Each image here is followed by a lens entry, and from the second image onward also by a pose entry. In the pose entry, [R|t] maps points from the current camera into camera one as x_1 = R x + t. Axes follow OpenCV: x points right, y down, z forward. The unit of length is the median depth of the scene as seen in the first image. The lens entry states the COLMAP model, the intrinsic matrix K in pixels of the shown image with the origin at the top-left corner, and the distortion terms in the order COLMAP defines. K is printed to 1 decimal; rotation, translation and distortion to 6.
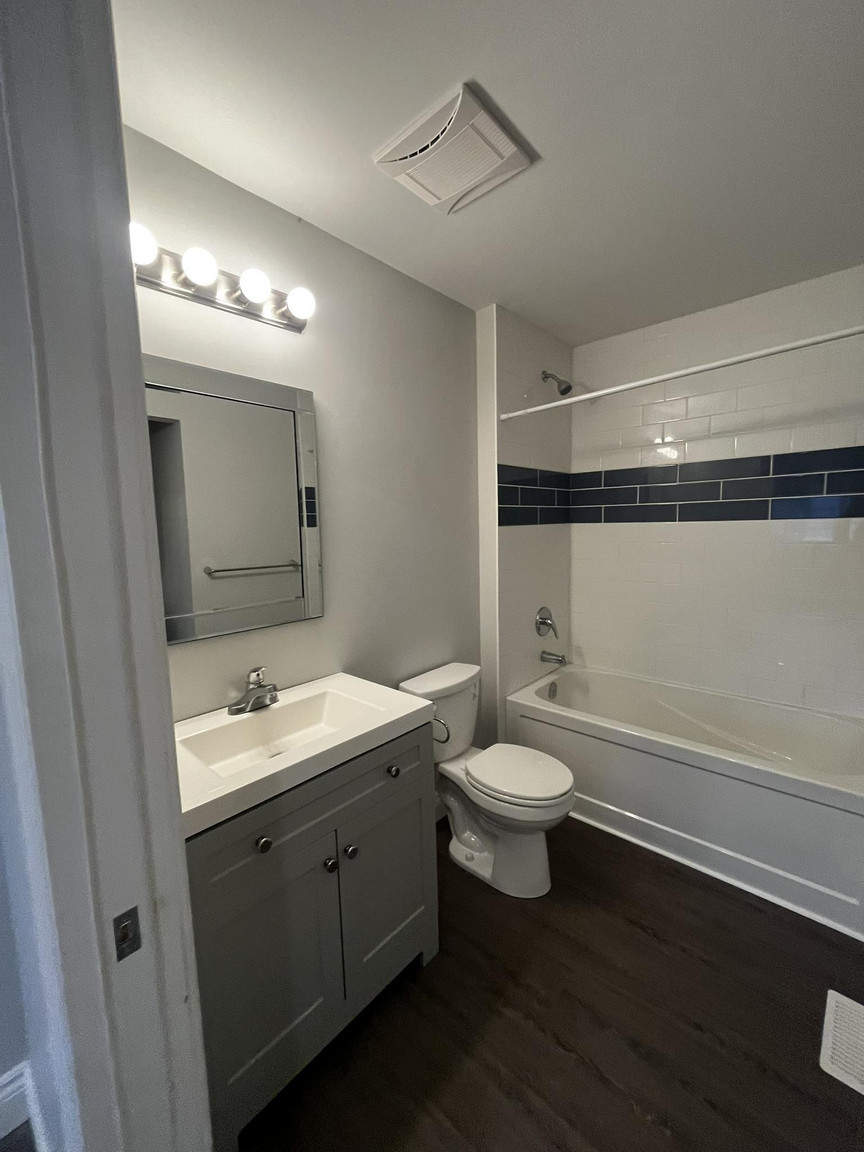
lens RADIAL K [[464.2, 0, 432.0], [0, 464.2, 576.0], [0, 0, 1]] dist [-0.000486, 0.000078]
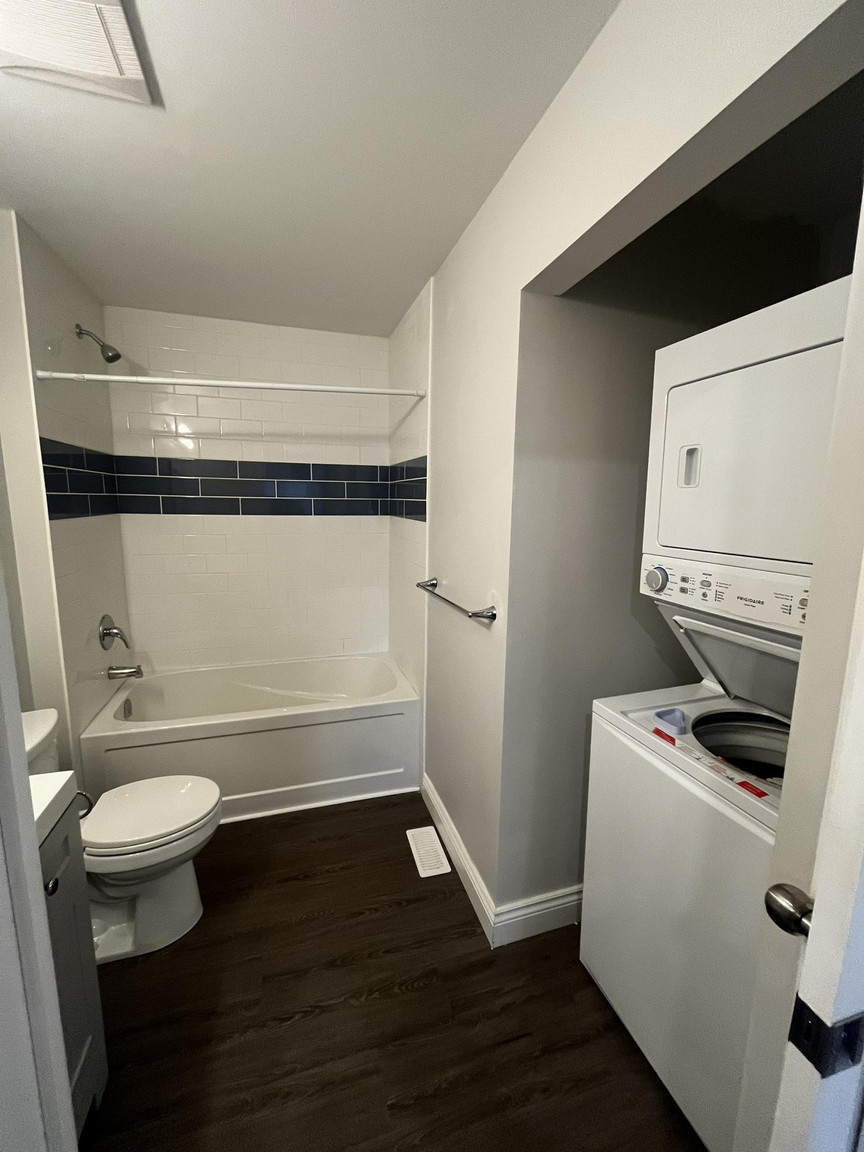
lens RADIAL K [[464.2, 0, 432.0], [0, 464.2, 576.0], [0, 0, 1]] dist [-0.000486, 0.000078]
pose [[0.512297, -0.103626, 0.852534, -0.191425], [0.068187, 0.994468, 0.079904, -0.035095], [-0.856097, 0.017197, 0.516529, 0.077783]]
